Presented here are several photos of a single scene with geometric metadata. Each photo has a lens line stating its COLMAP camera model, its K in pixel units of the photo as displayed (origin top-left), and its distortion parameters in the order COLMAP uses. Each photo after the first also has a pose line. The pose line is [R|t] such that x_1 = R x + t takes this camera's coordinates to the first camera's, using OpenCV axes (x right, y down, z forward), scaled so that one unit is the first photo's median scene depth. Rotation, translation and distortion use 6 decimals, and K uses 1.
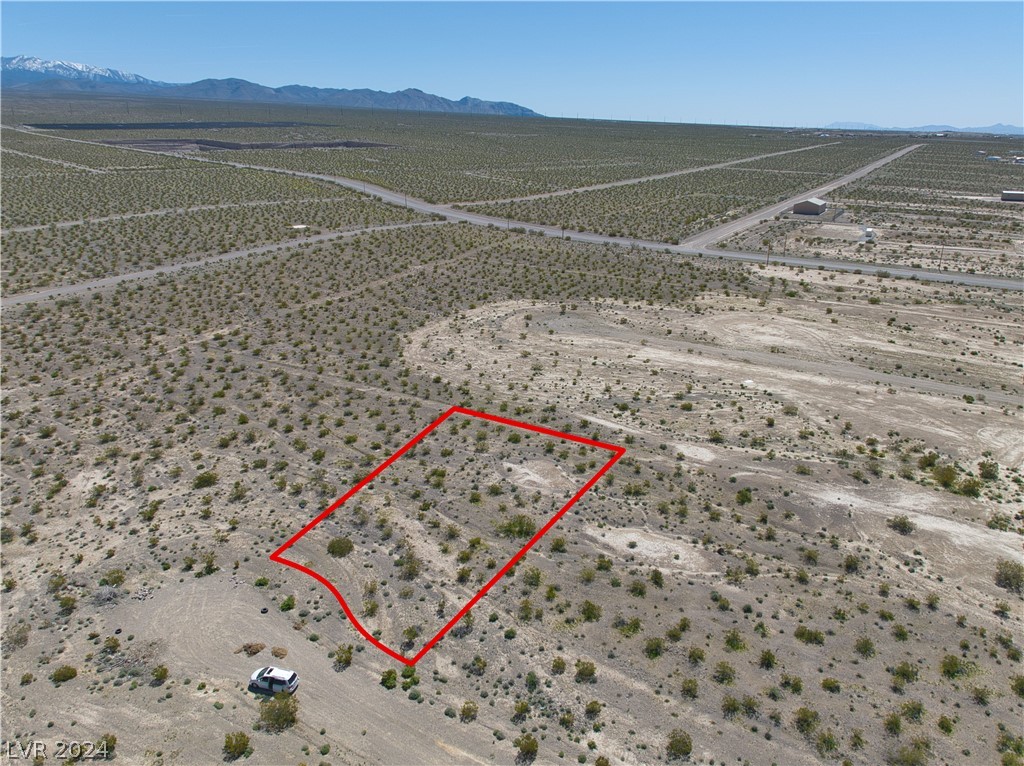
lens RADIAL K [[726.4, 0, 511.3], [0, 726.4, 377.2], [0, 0, 1]] dist [0.017376, -0.042911]
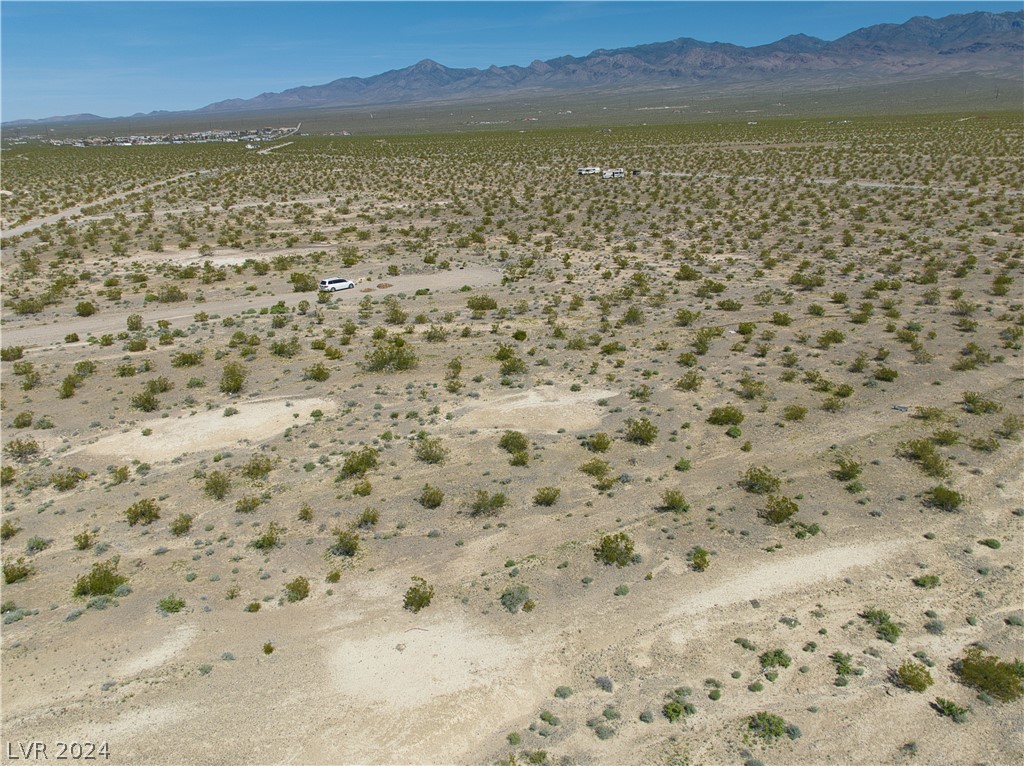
lens RADIAL K [[726.4, 0, 516.1], [0, 726.4, 383.9], [0, 0, 1]] dist [0.017376, -0.042911]
pose [[-0.488392, 0.298021, -0.820157, 0.553855], [-0.267226, 0.843640, 0.465684, -0.127846], [0.830701, 0.446603, -0.332388, 1.445403]]
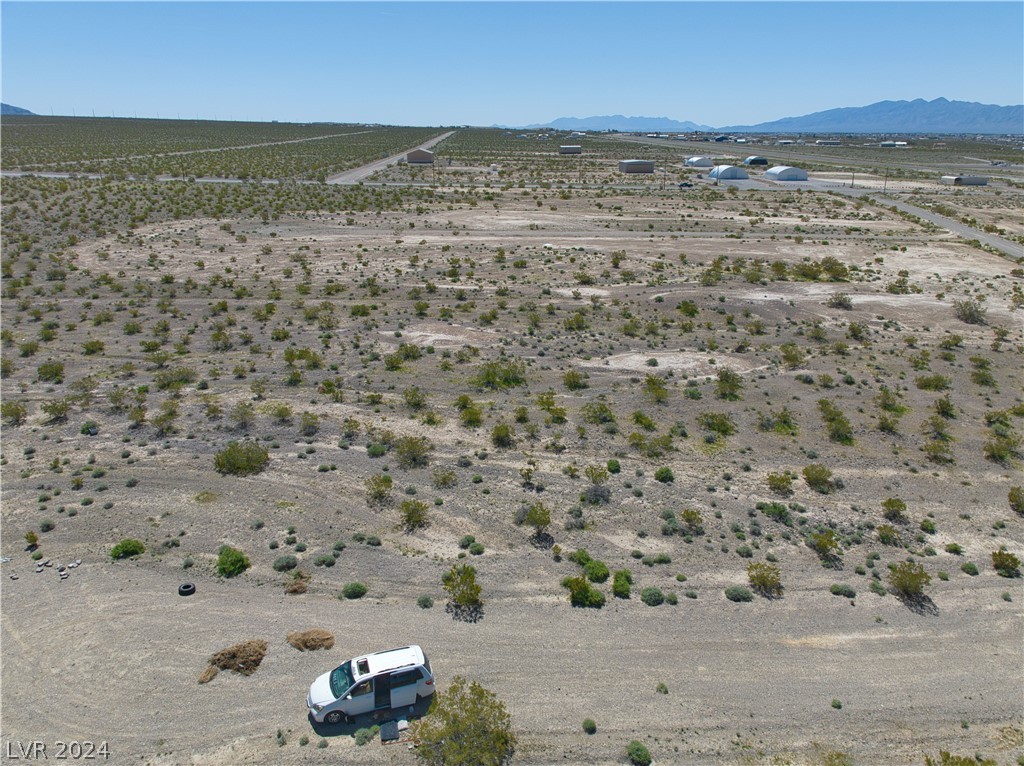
lens RADIAL K [[726.4, 0, 515.1], [0, 726.4, 375.1], [0, 0, 1]] dist [0.017376, -0.042911]
pose [[0.829306, -0.177911, 0.529717, -0.349591], [0.180161, 0.982469, 0.047919, 0.193064], [-0.528956, 0.055695, 0.846820, 0.484043]]
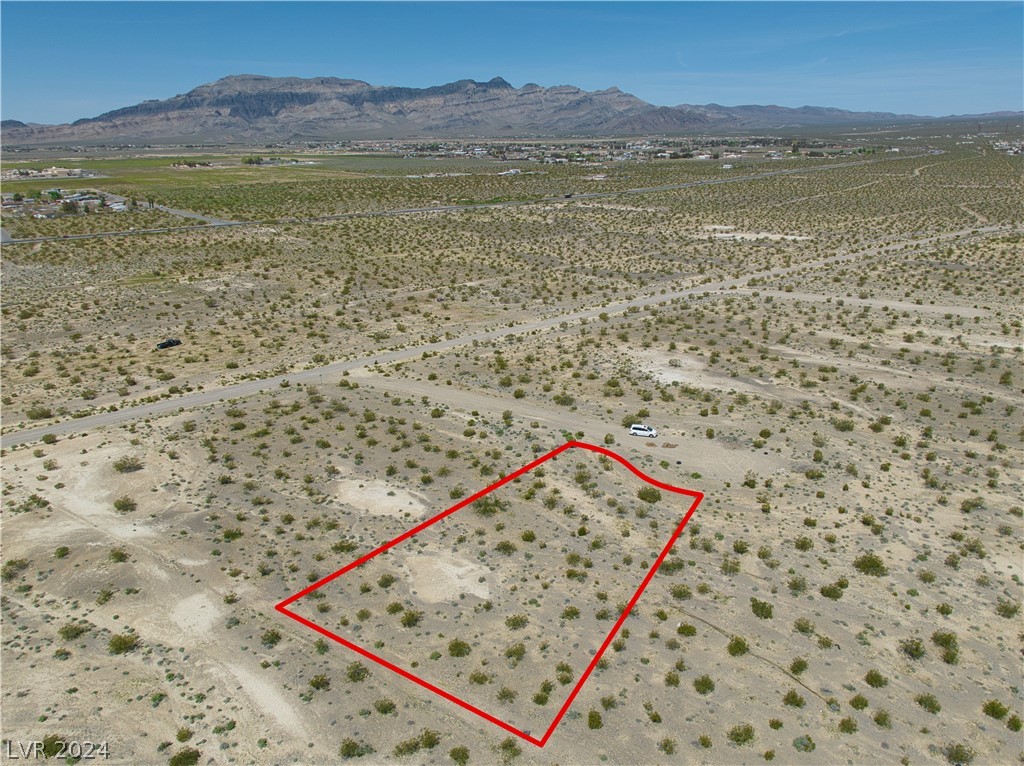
lens RADIAL K [[726.4, 0, 515.2], [0, 726.4, 385.3], [0, 0, 1]] dist [0.017376, -0.042911]
pose [[-0.996955, -0.011403, 0.077136, -0.117115], [0.038507, 0.788199, 0.614215, -0.621362], [-0.067802, 0.615315, -0.785360, 1.864252]]
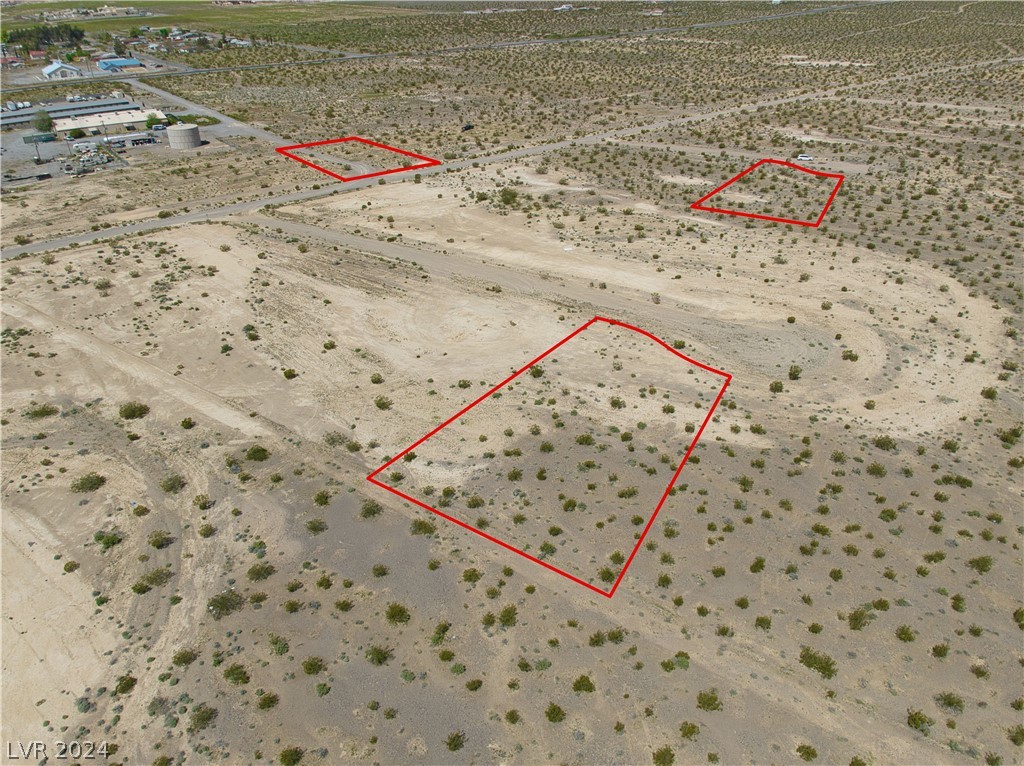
lens RADIAL K [[726.4, 0, 515.2], [0, 726.4, 387.1], [0, 0, 1]] dist [0.017376, -0.042911]
pose [[-0.995974, -0.028386, 0.085027, 0.530551], [0.045769, 0.654540, 0.754641, -1.146763], [-0.077075, 0.755495, -0.650605, 3.182863]]
